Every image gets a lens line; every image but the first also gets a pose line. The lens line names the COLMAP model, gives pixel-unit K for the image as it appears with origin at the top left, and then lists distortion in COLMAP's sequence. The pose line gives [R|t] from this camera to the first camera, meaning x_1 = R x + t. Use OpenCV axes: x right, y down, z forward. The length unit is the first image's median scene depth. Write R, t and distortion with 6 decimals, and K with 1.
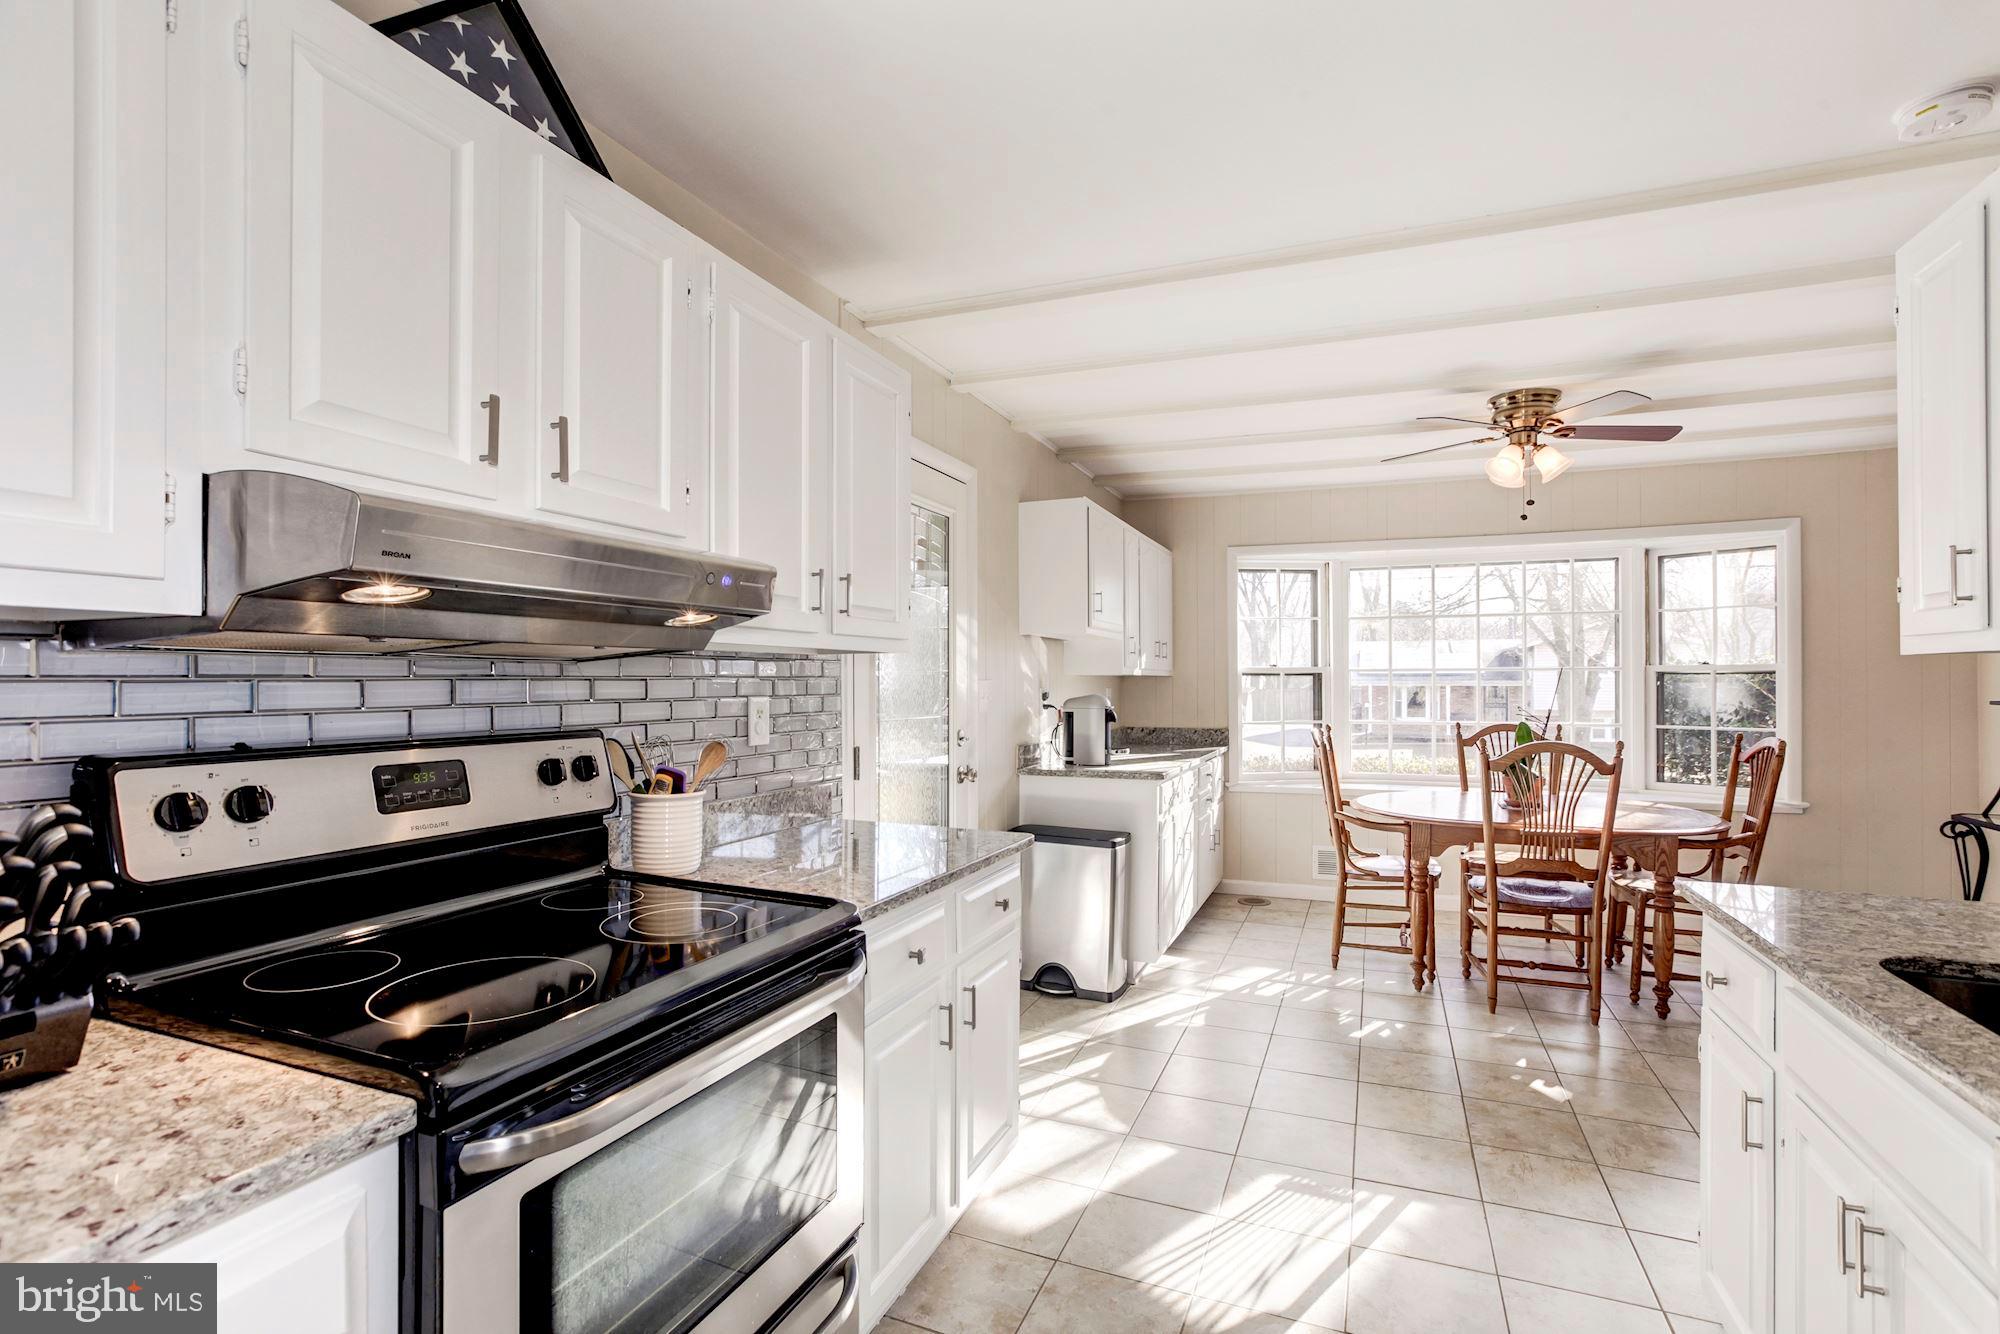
lens RADIAL K [[912.8, 0, 996.9], [0, 912.8, 669.7], [0, 0, 1]] dist [-0.030228, 0.011586]
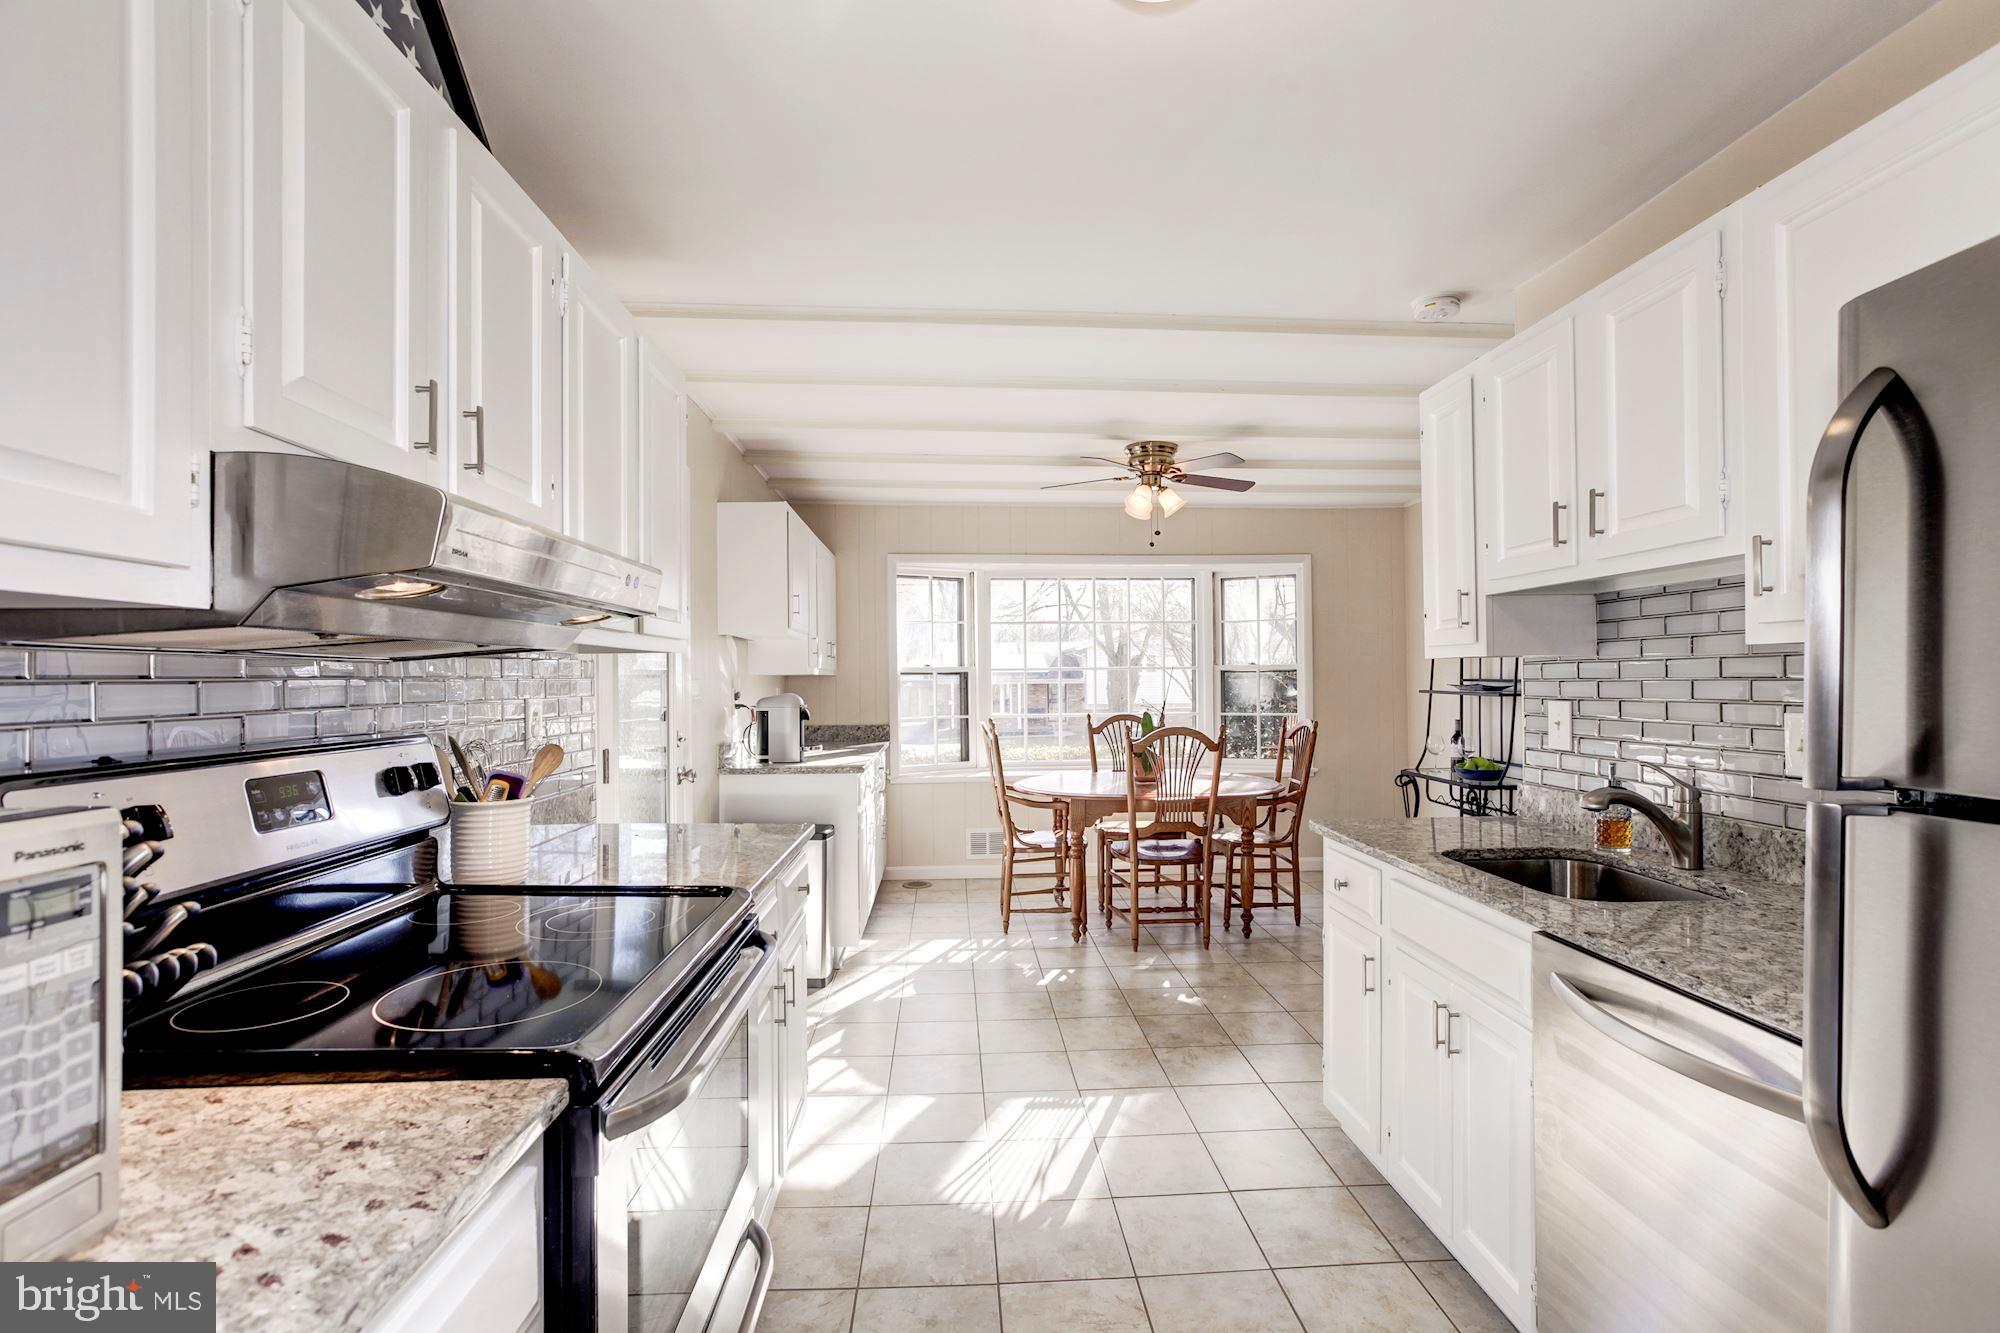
lens RADIAL K [[912.8, 0, 1008.8], [0, 912.8, 670.5], [0, 0, 1]] dist [-0.030228, 0.011586]
pose [[0.902935, -0.002559, 0.429769, -0.135203], [0.002405, 0.999997, 0.000902, 0.000523], [-0.429770, 0.000219, 0.902939, -0.037410]]
